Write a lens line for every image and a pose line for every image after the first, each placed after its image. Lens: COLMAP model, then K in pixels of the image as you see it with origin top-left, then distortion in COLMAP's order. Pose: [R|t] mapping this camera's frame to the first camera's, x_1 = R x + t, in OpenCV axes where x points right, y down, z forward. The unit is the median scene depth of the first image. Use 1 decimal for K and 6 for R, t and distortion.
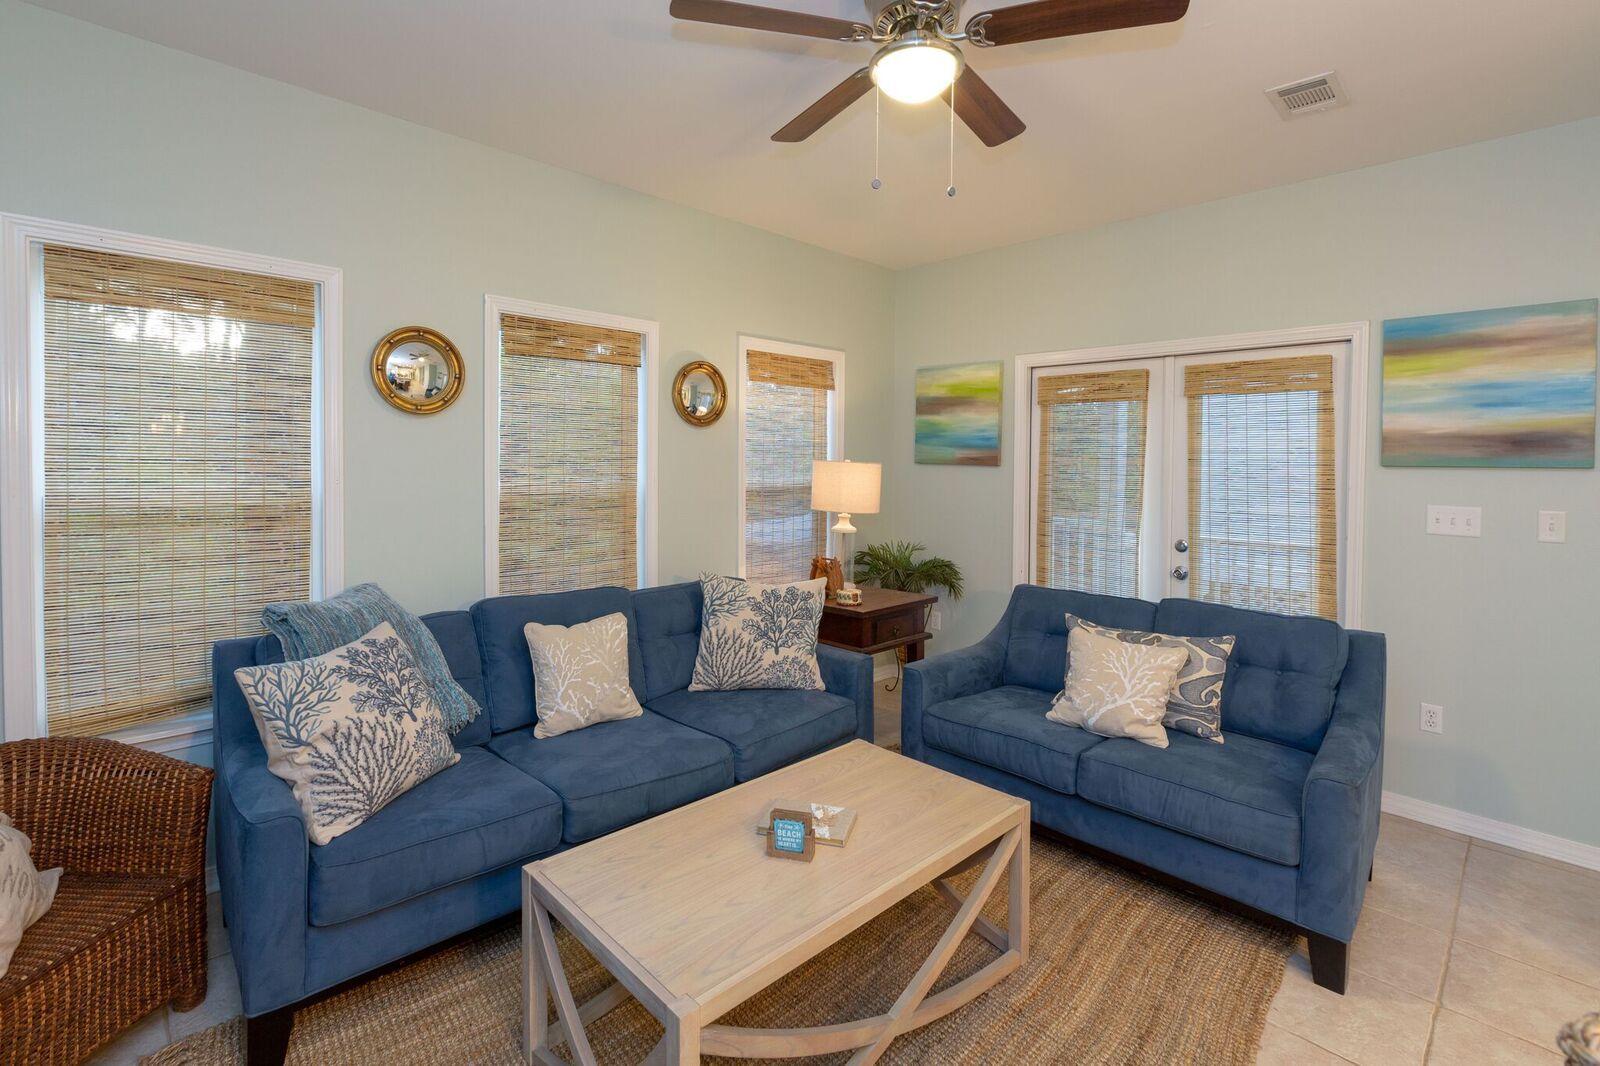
lens RADIAL K [[747.3, 0, 794.6], [0, 747.3, 471.8], [0, 0, 1]] dist [0.000501, 0.000198]
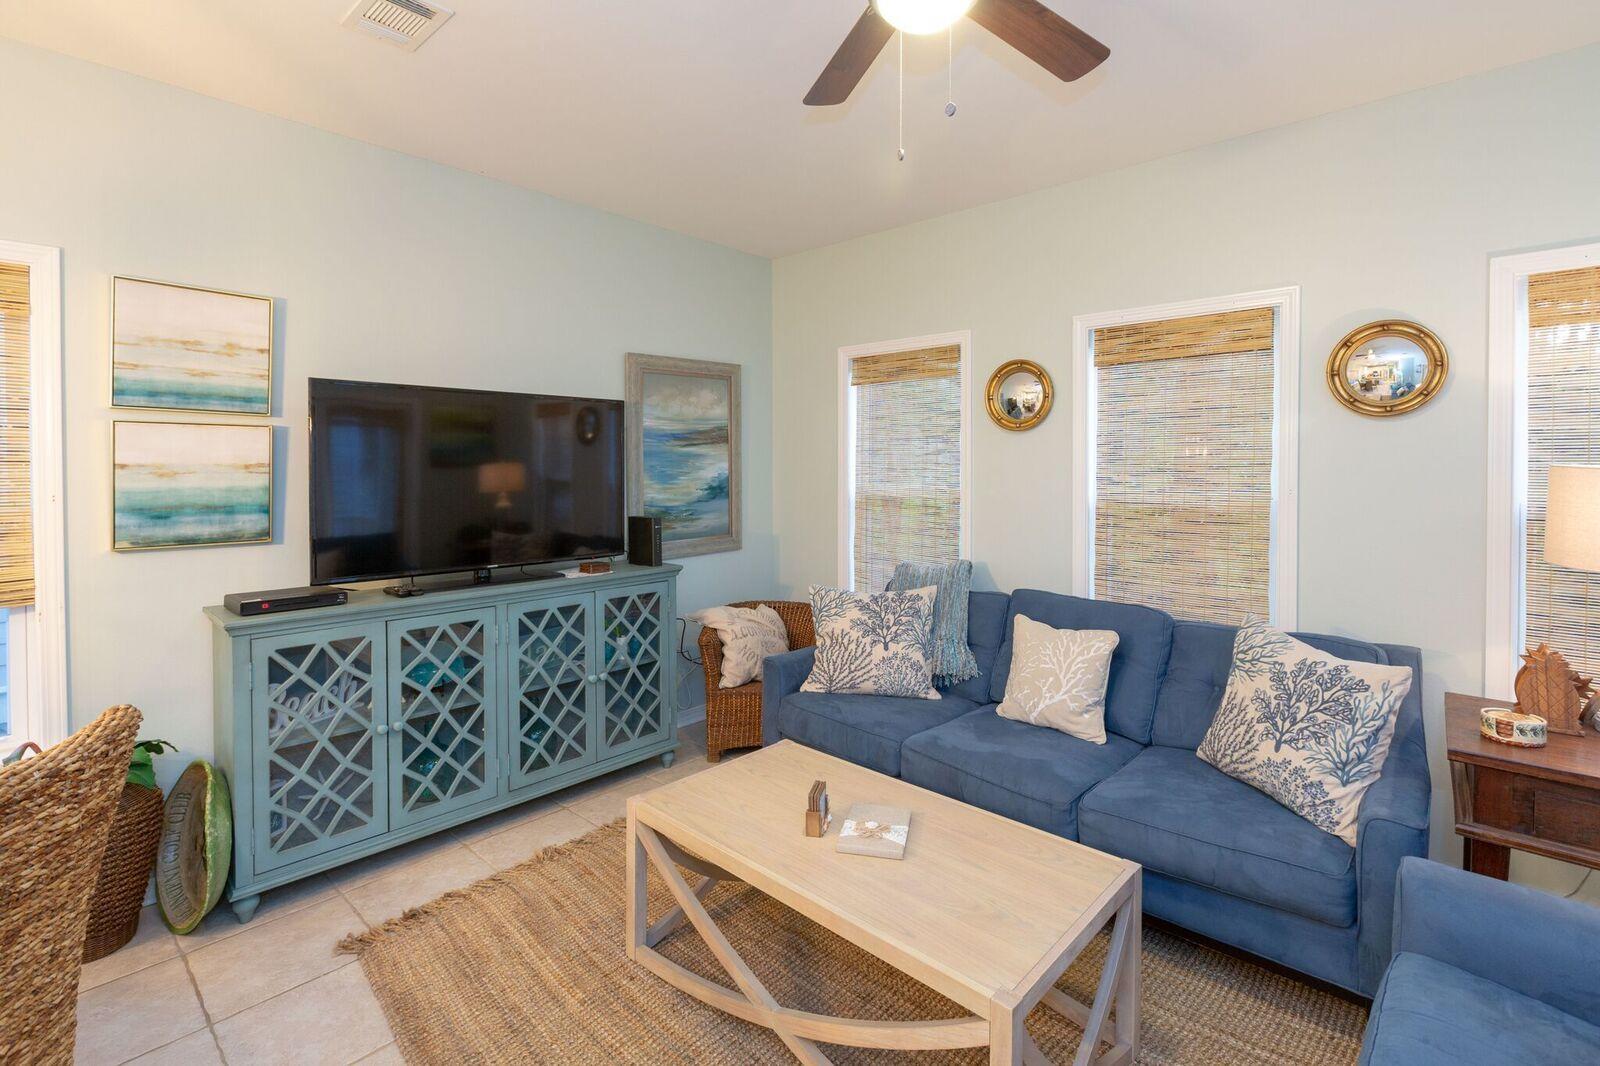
lens RADIAL K [[725.0, 0, 798.4], [0, 725.0, 478.2], [0, 0, 1]] dist [-0.001006, 0.000044]
pose [[0.056874, 0.008114, -0.998348, 0.598706], [-0.013940, 0.999876, 0.007332, -0.003016], [0.998284, 0.013500, 0.056980, 0.516837]]
